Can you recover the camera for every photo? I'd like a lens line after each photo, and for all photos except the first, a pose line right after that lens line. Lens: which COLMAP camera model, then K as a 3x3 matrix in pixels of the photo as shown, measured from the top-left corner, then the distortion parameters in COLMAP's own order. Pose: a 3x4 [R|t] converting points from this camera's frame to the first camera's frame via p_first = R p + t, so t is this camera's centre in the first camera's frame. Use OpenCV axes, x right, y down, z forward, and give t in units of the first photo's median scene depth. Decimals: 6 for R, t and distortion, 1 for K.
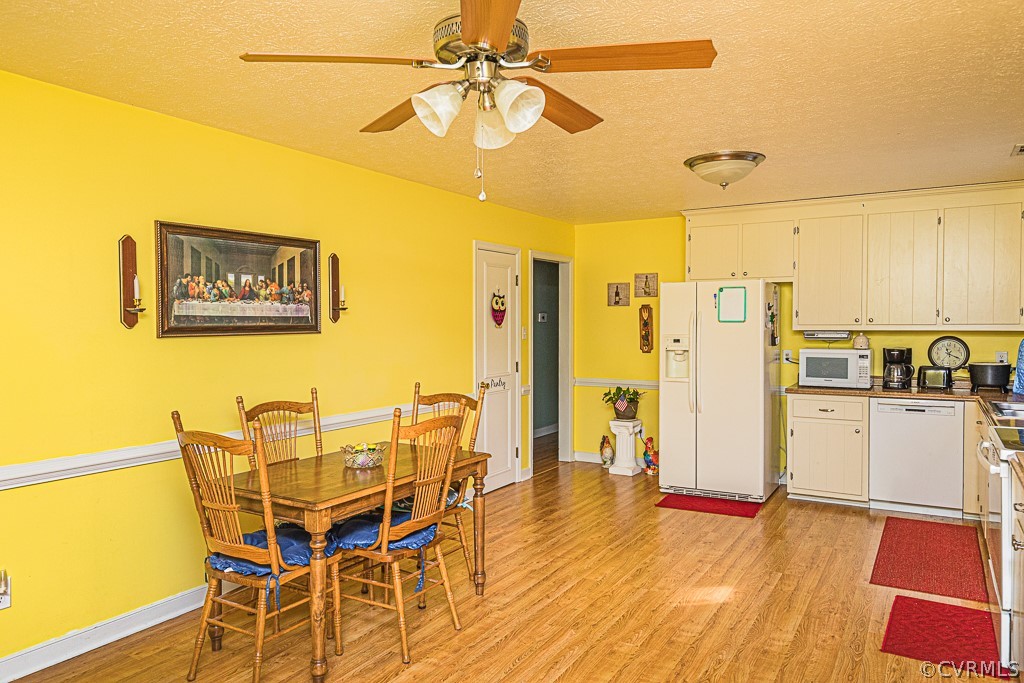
lens RADIAL K [[703.1, 0, 512.0], [0, 703.1, 341.5], [0, 0, 1]] dist [-0.003810, 0.000443]
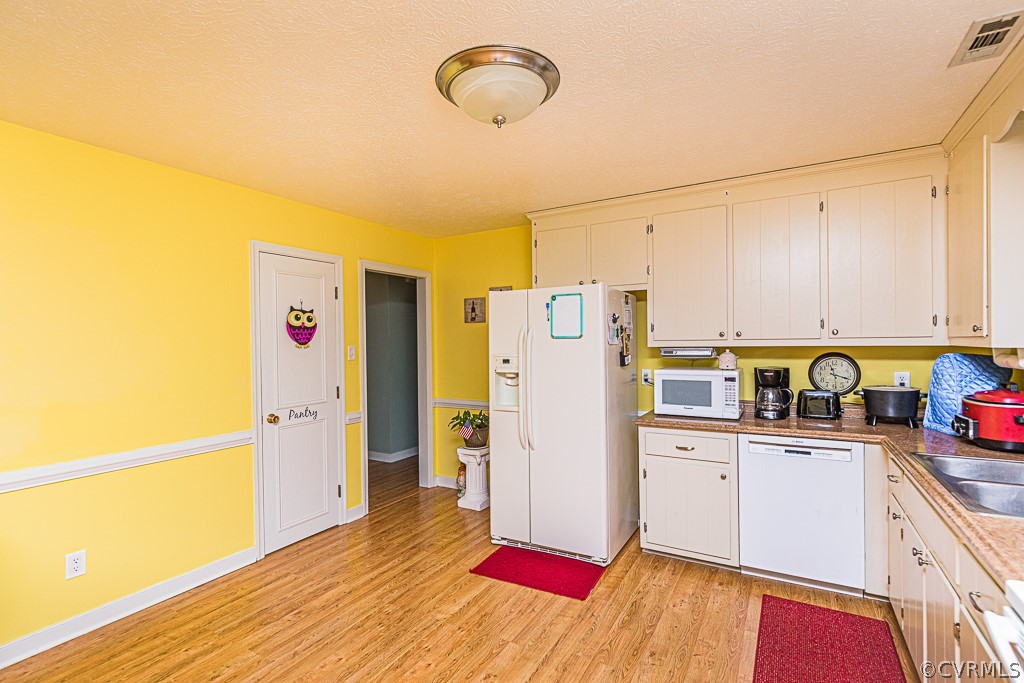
lens RADIAL K [[485.4, 0, 512.0], [0, 485.4, 341.5], [0, 0, 1]] dist [0.001078, 0.000114]
pose [[0.999812, -0.009923, 0.016678, 0.213519], [0.010349, 0.999617, -0.025672, -0.008880], [-0.016417, 0.025840, 0.999531, 0.395021]]
